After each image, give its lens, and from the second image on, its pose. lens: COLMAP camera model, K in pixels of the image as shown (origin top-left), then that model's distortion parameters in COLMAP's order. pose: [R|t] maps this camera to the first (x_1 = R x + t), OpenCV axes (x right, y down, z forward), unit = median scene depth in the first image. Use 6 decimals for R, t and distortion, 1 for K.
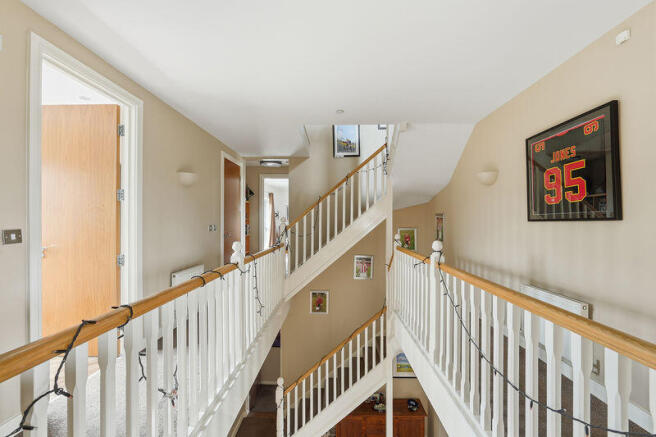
lens RADIAL K [[263.3, 0, 327.1], [0, 263.3, 221.7], [0, 0, 1]] dist [-0.000144, 0.000507]
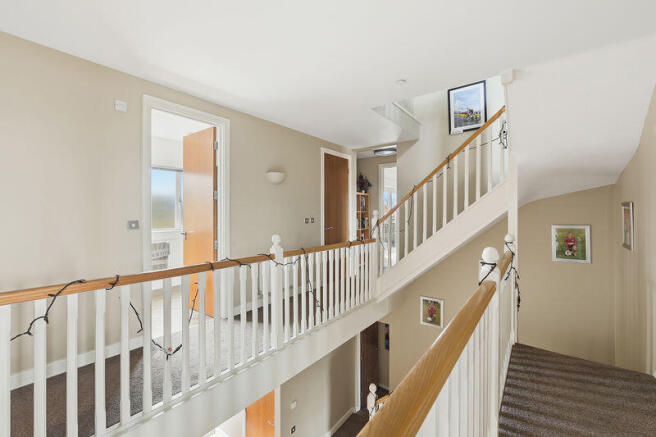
lens RADIAL K [[279.4, 0, 325.6], [0, 279.4, 212.9], [0, 0, 1]] dist [-0.002237, -0.000230]
pose [[0.807260, 0.000577, -0.590195, 0.265163], [-0.001621, 0.999998, -0.001239, -0.005921], [0.590193, 0.001957, 0.807260, 0.110825]]
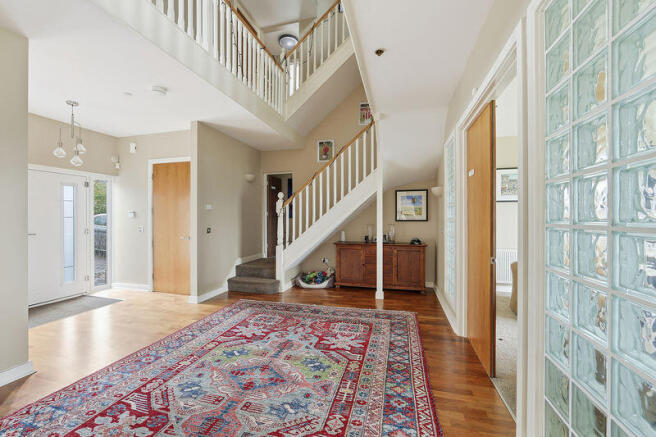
lens RADIAL K [[263.3, 0, 329.9], [0, 263.3, 219.0], [0, 0, 1]] dist [-0.000144, 0.000507]
pose [[0.974011, 0.002217, -0.226490, 0.276363], [-0.001693, 0.999995, 0.002506, 0.701587], [0.226494, -0.002057, 0.974010, -0.038349]]
